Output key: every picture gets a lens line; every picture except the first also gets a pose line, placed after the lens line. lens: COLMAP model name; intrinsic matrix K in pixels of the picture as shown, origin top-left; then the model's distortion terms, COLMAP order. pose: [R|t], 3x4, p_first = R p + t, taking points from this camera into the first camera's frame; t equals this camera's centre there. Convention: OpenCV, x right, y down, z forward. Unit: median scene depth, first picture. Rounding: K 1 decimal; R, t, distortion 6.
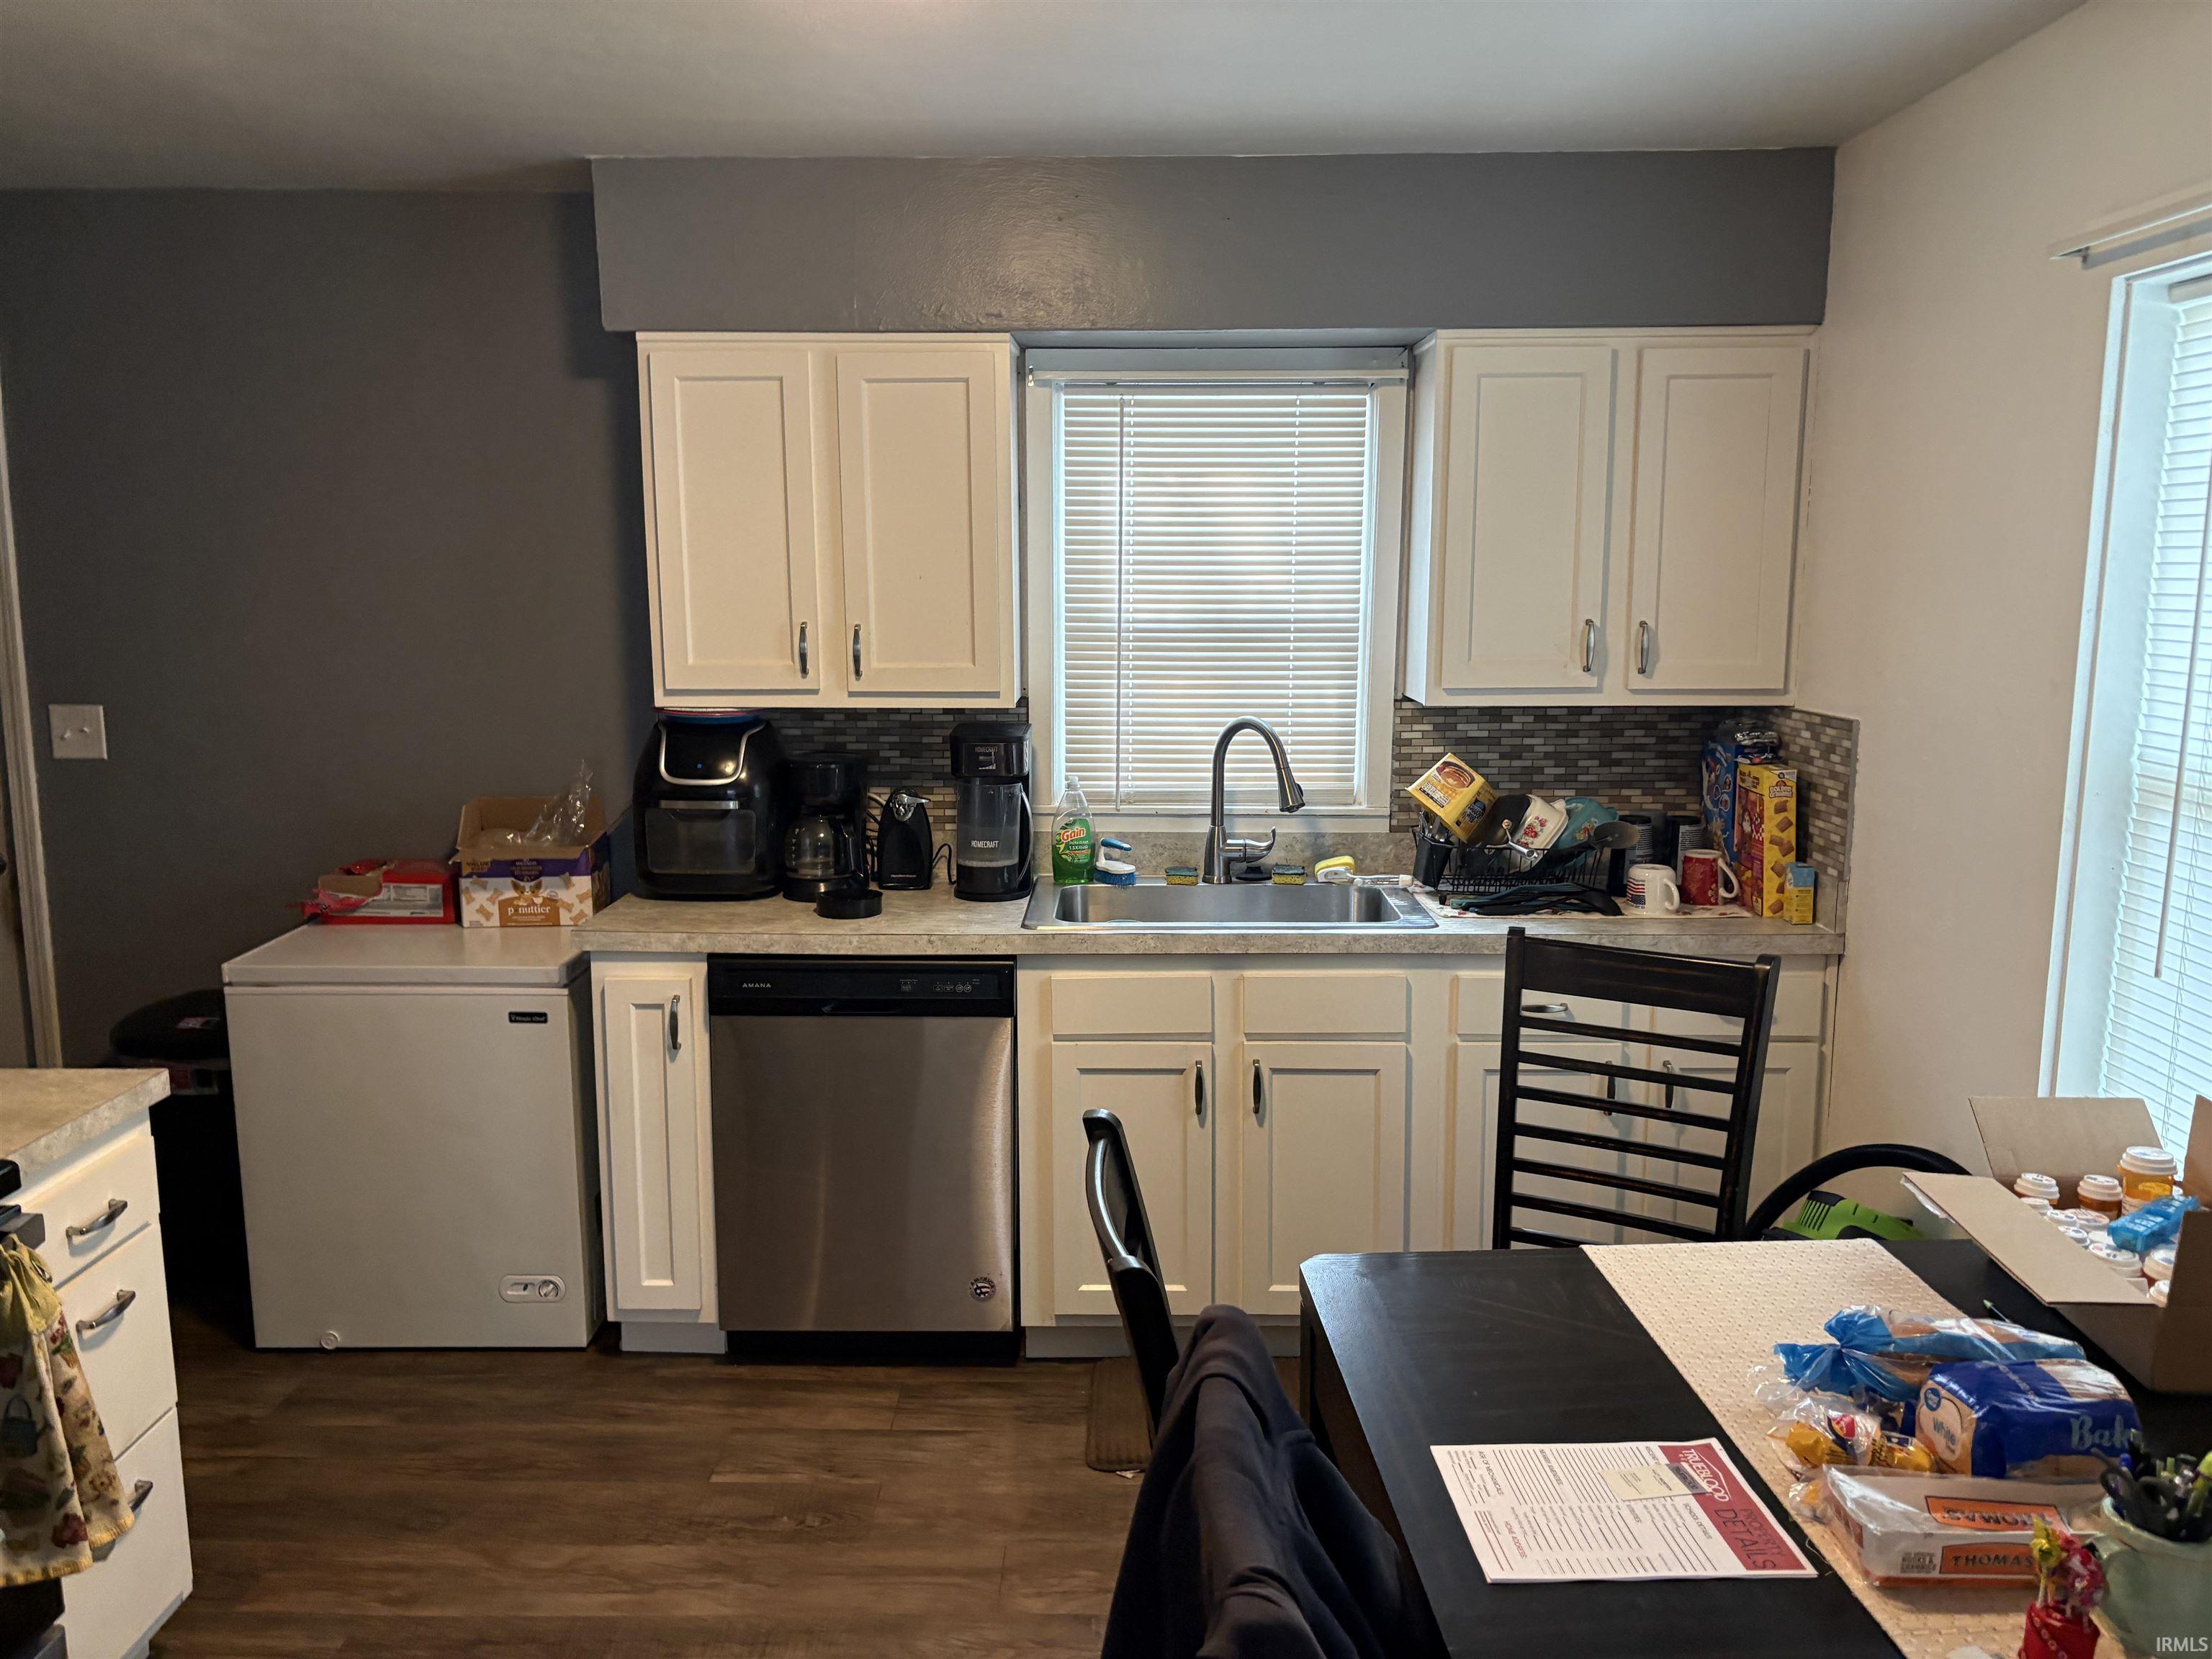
lens RADIAL K [[1678.0, 0, 1102.2], [0, 1678.0, 826.4], [0, 0, 1]] dist [0.038387, -0.043723]
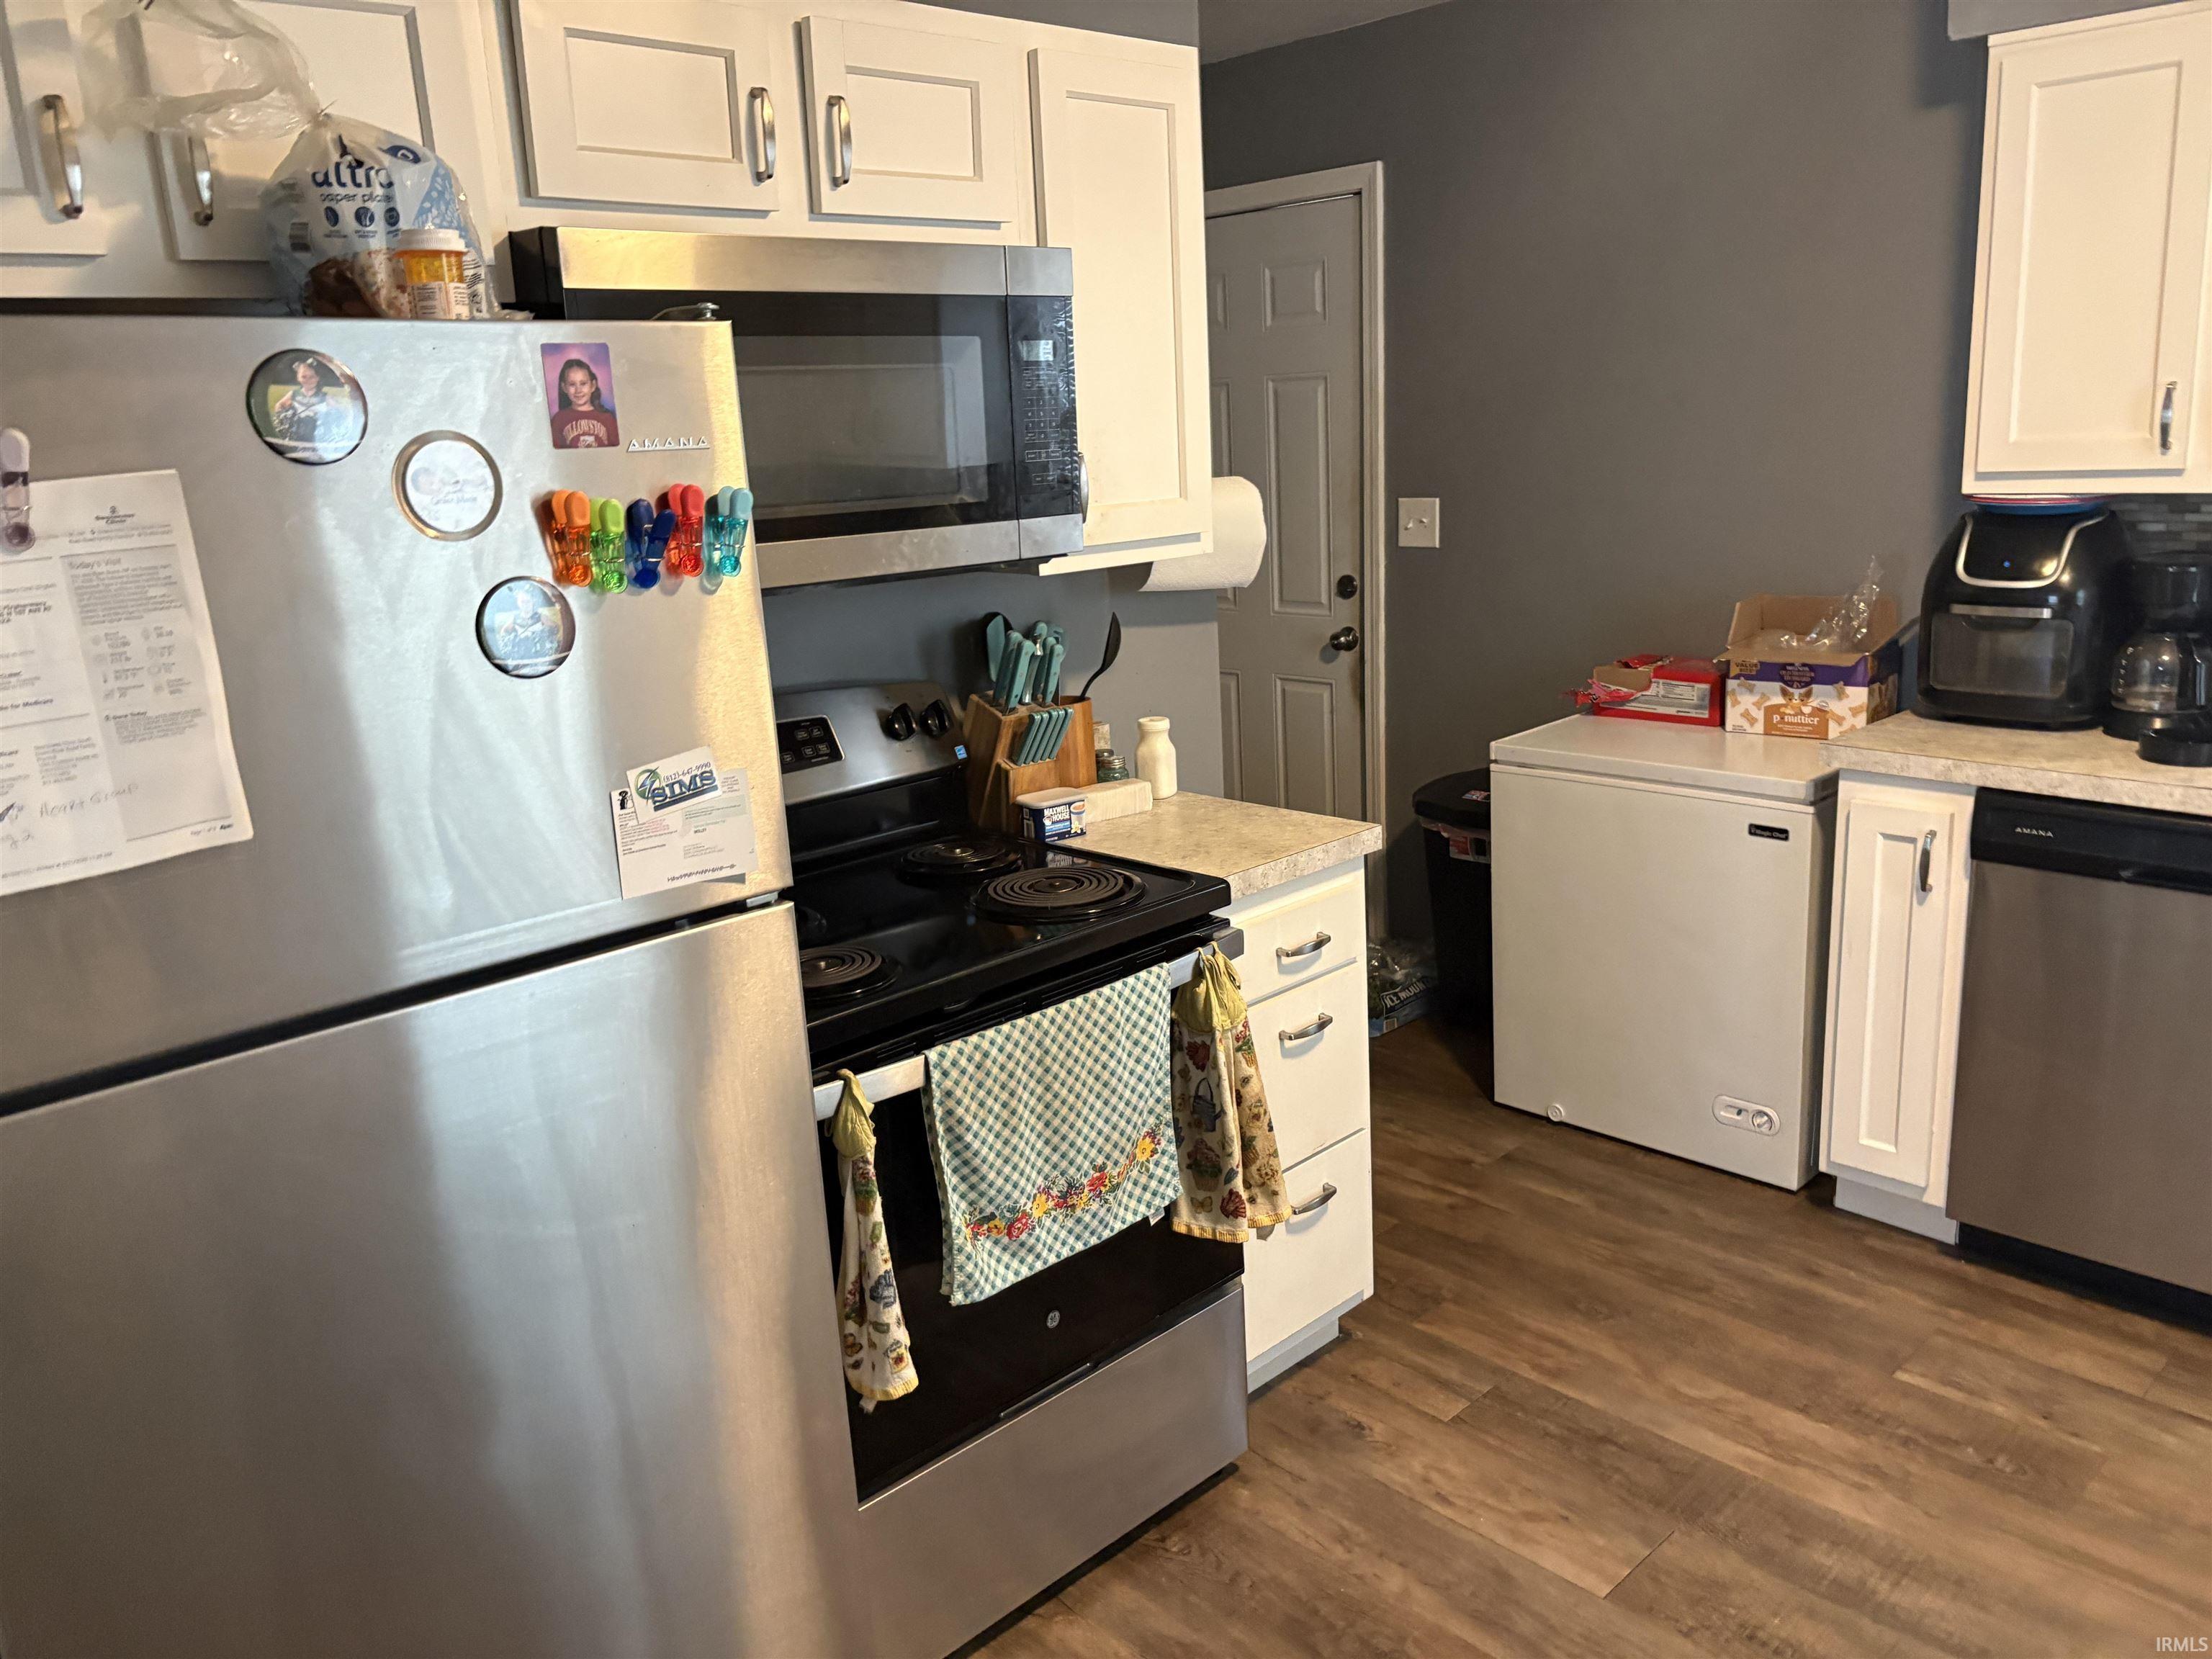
lens RADIAL K [[1678.0, 0, 1106.8], [0, 1678.0, 817.6], [0, 0, 1]] dist [0.038387, -0.043723]
pose [[0.700218, 0.132935, -0.701444, 0.056427], [-0.061142, 0.990068, 0.126599, 0.010014], [0.711306, -0.045759, 0.701391, 0.088643]]
